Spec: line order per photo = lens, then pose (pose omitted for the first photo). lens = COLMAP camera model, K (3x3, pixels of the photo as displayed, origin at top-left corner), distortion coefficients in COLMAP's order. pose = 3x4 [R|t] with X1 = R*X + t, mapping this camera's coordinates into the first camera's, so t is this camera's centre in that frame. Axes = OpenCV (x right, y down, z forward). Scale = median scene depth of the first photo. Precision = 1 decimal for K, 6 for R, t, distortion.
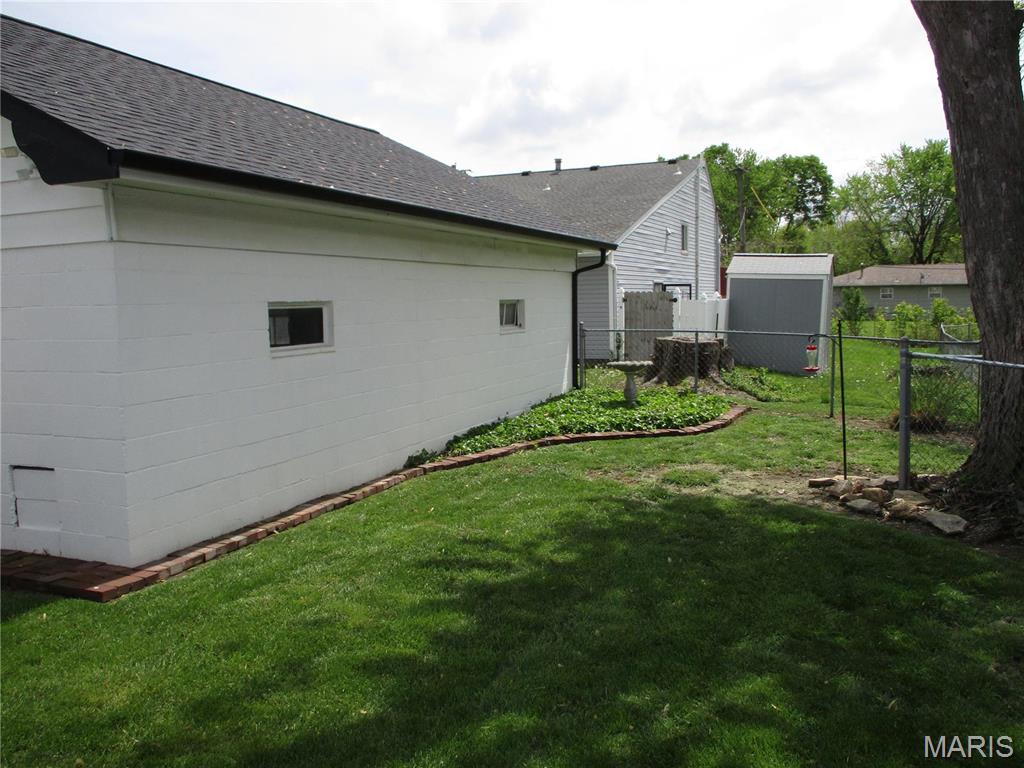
lens RADIAL K [[855.8, 0, 517.3], [0, 855.8, 389.0], [0, 0, 1]] dist [-0.023378, 0.003299]
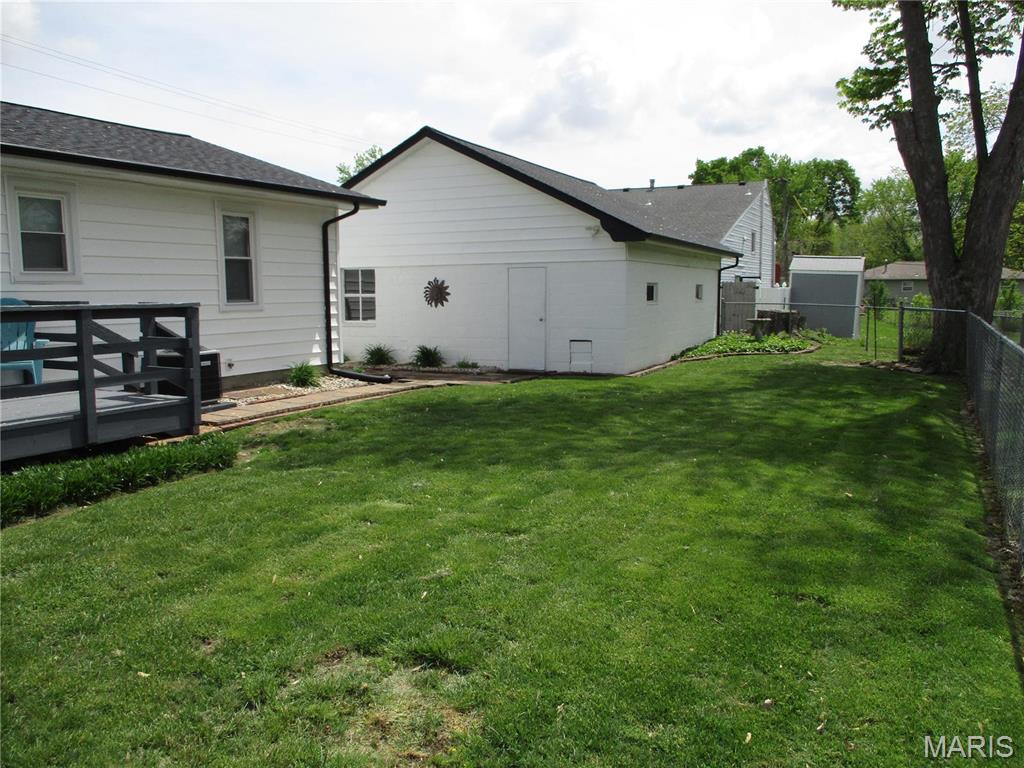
lens RADIAL K [[855.8, 0, 518.2], [0, 855.8, 380.0], [0, 0, 1]] dist [-0.023378, 0.003299]
pose [[0.999643, 0.015605, -0.021665, -0.059571], [-0.015555, 0.999876, 0.002474, 0.017973], [0.021701, -0.002136, 0.999762, -0.148795]]
